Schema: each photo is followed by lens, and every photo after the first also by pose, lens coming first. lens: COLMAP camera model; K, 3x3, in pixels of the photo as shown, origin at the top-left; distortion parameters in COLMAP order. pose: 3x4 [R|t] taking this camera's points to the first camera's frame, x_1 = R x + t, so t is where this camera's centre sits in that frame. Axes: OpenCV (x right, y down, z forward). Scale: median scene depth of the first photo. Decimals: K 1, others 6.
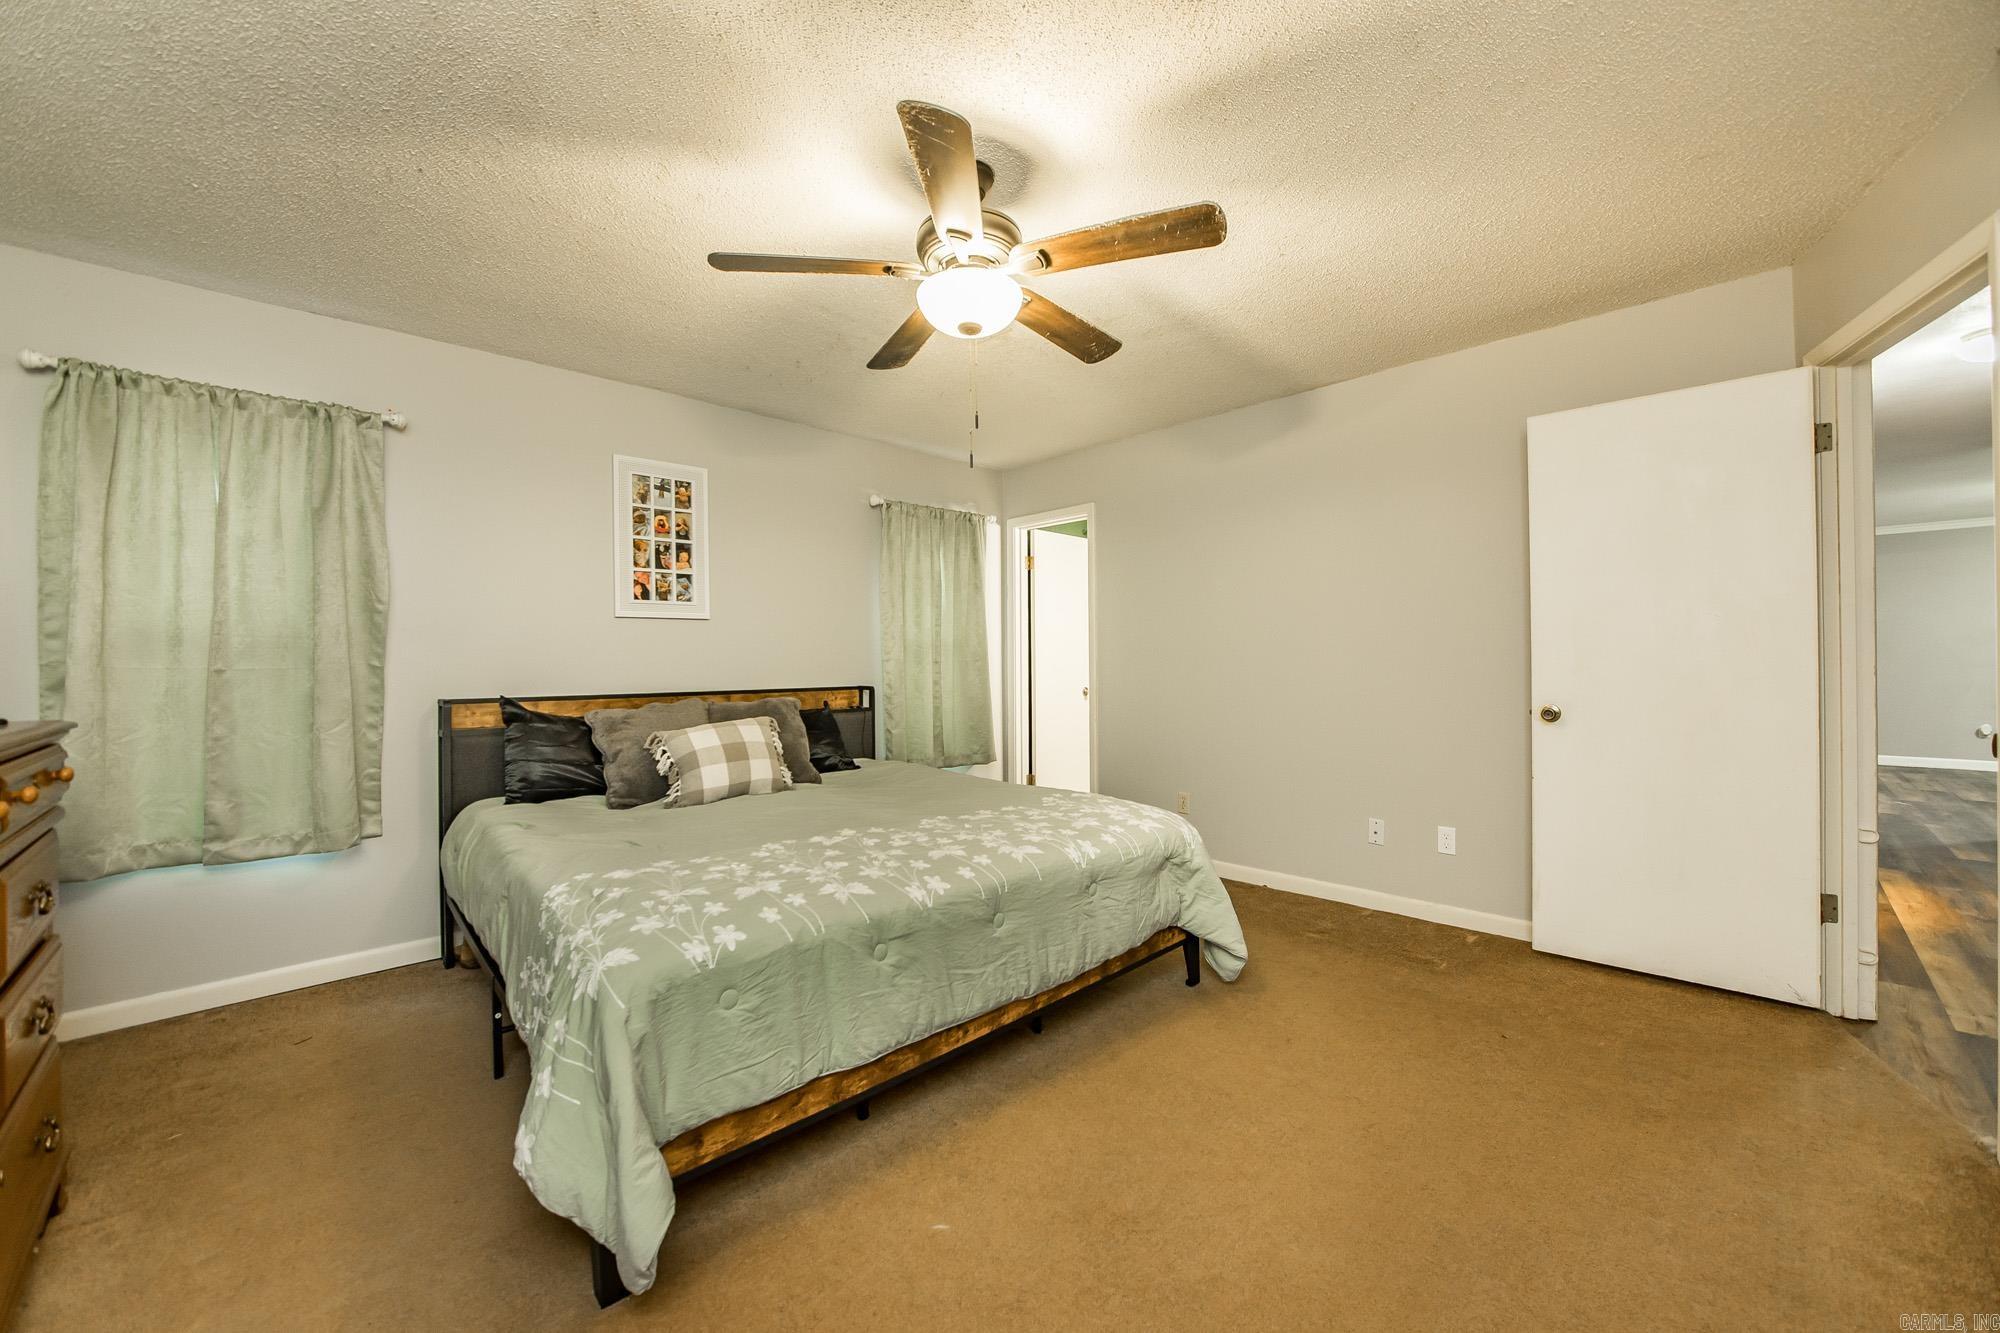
lens RADIAL K [[737.2, 0, 1000.0], [0, 737.2, 666.5], [0, 0, 1]] dist [-0.013143, 0.000041]
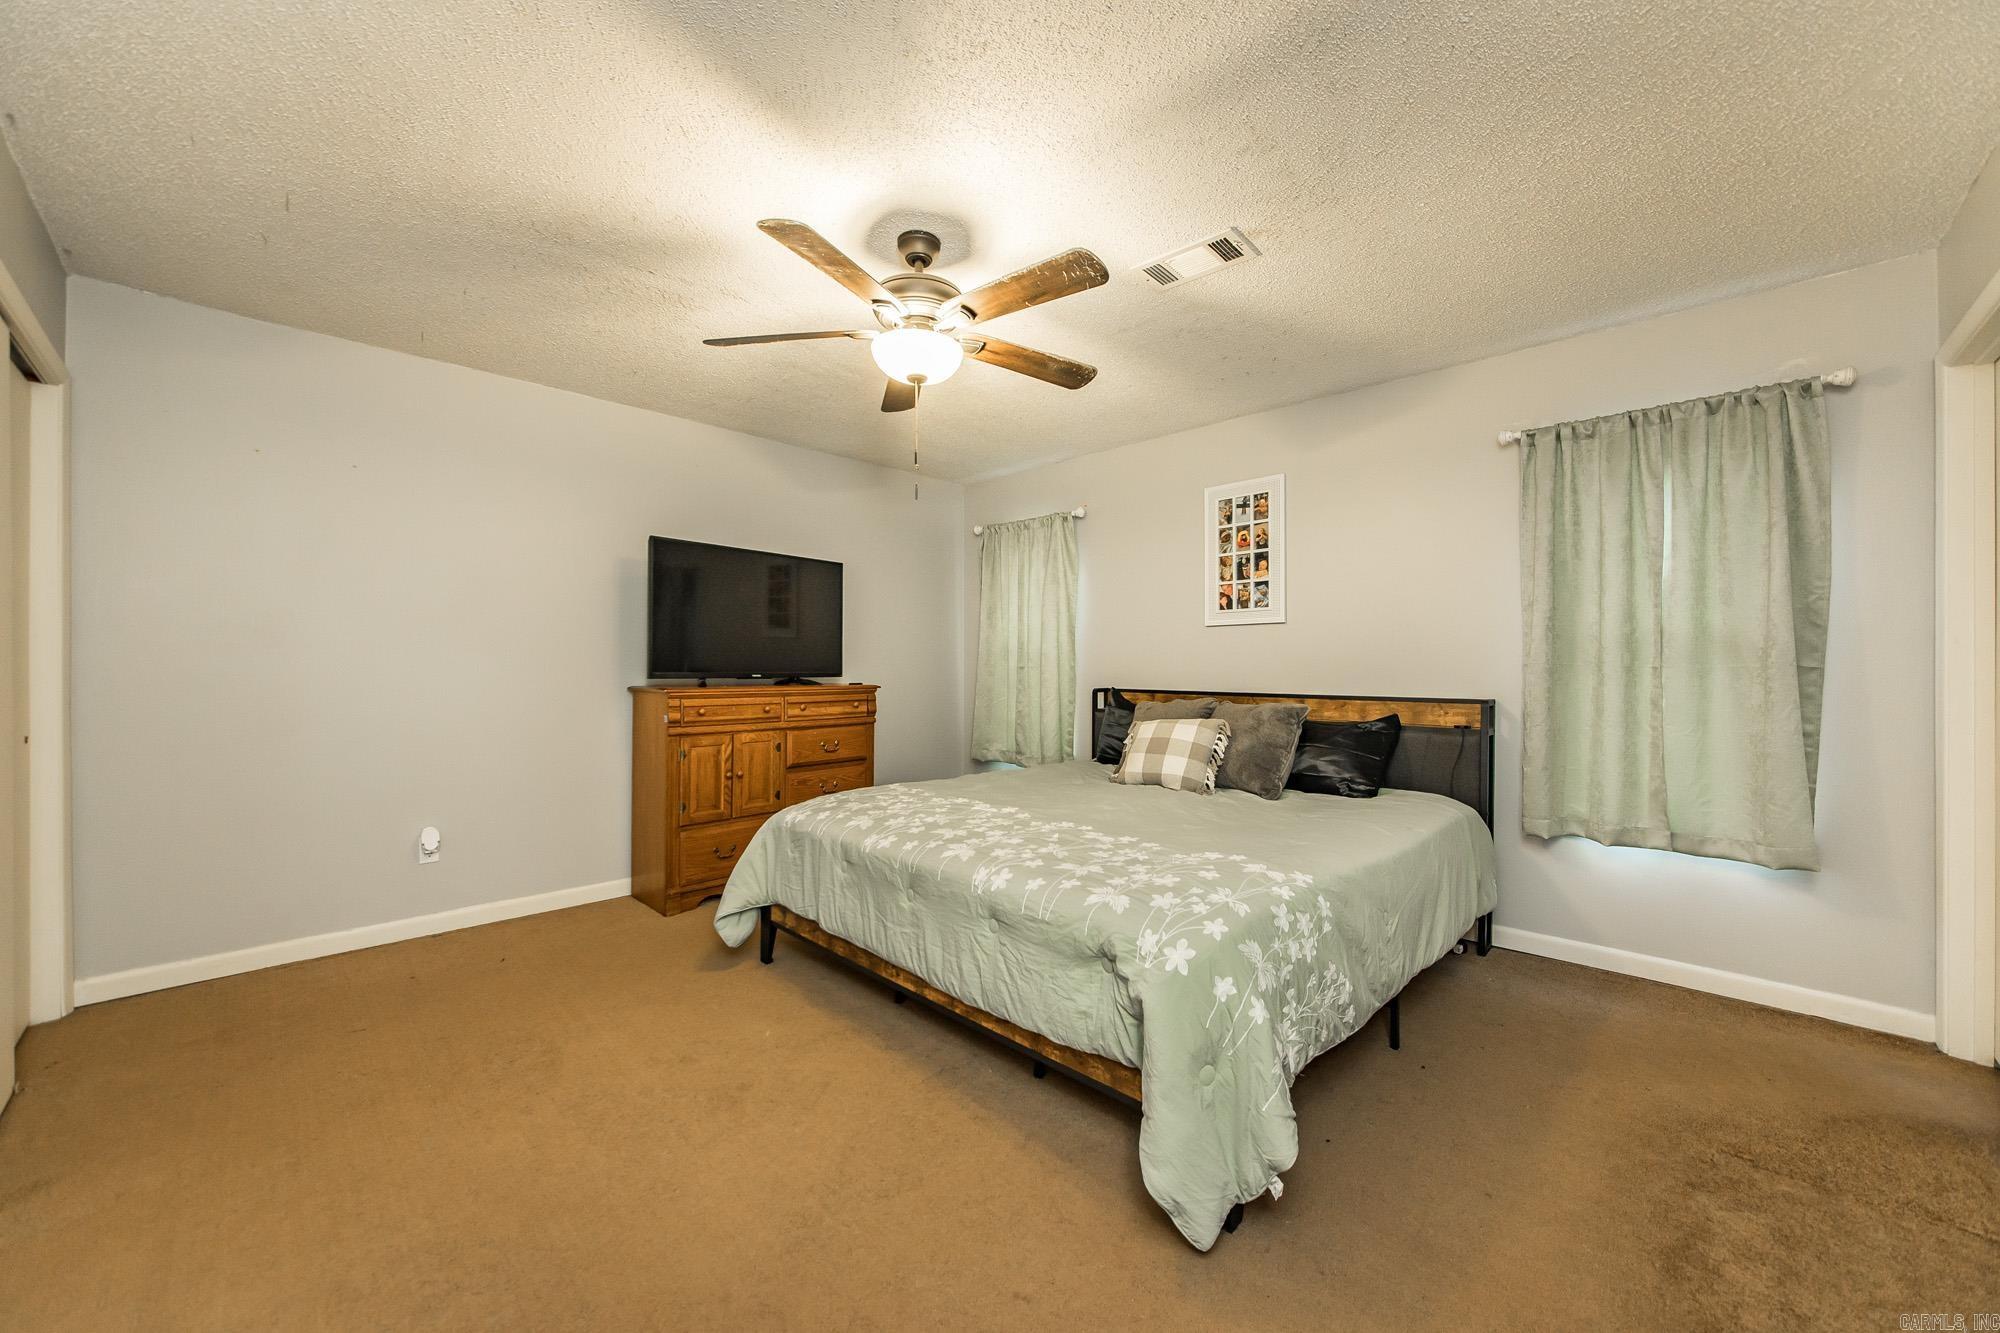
lens RADIAL K [[737.2, 0, 1000.0], [0, 737.2, 666.5], [0, 0, 1]] dist [-0.013143, 0.000041]
pose [[0.042690, 0.009825, -0.999040, 0.623045], [-0.010018, 0.999906, 0.009405, -0.010382], [0.999038, 0.009606, 0.042784, 0.598000]]
